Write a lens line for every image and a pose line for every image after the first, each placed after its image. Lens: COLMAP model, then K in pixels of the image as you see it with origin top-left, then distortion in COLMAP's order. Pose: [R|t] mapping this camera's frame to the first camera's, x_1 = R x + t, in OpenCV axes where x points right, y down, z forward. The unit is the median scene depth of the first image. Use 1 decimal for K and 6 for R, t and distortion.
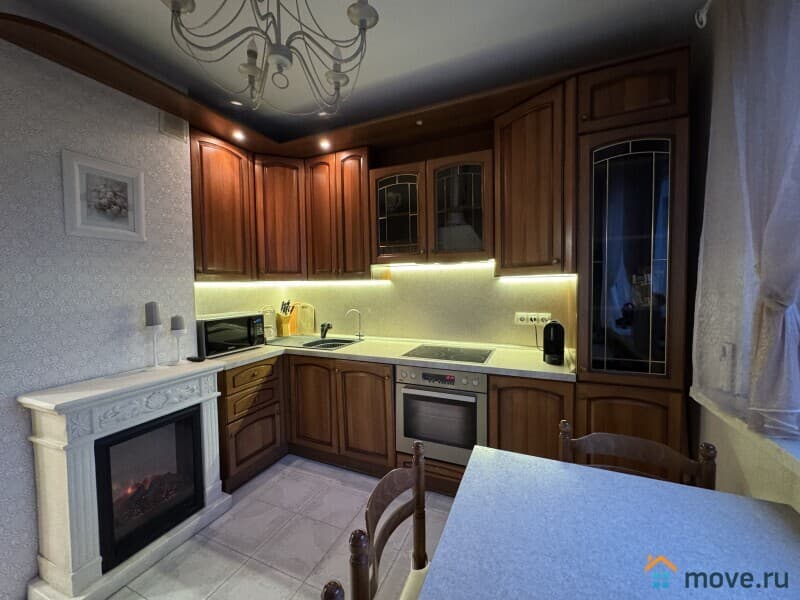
lens RADIAL K [[321.3, 0, 399.3], [0, 321.3, 297.5], [0, 0, 1]] dist [-0.000471, -0.000045]
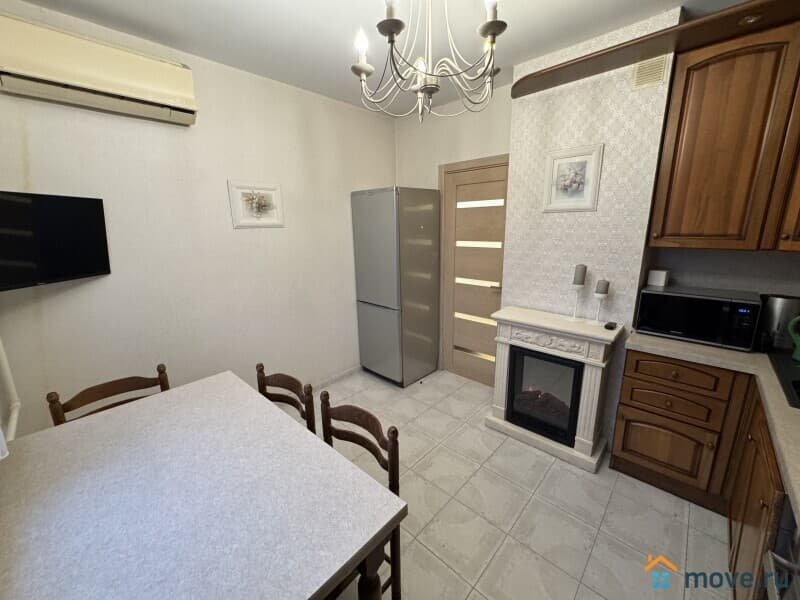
lens RADIAL K [[318.8, 0, 400.9], [0, 318.8, 302.0], [0, 0, 1]] dist [-0.000210, -0.000032]
pose [[-0.330331, 0.238361, -0.913272, 0.488854], [-0.018286, 0.965790, 0.258682, -0.129536], [0.943688, 0.102151, -0.314671, 0.686879]]
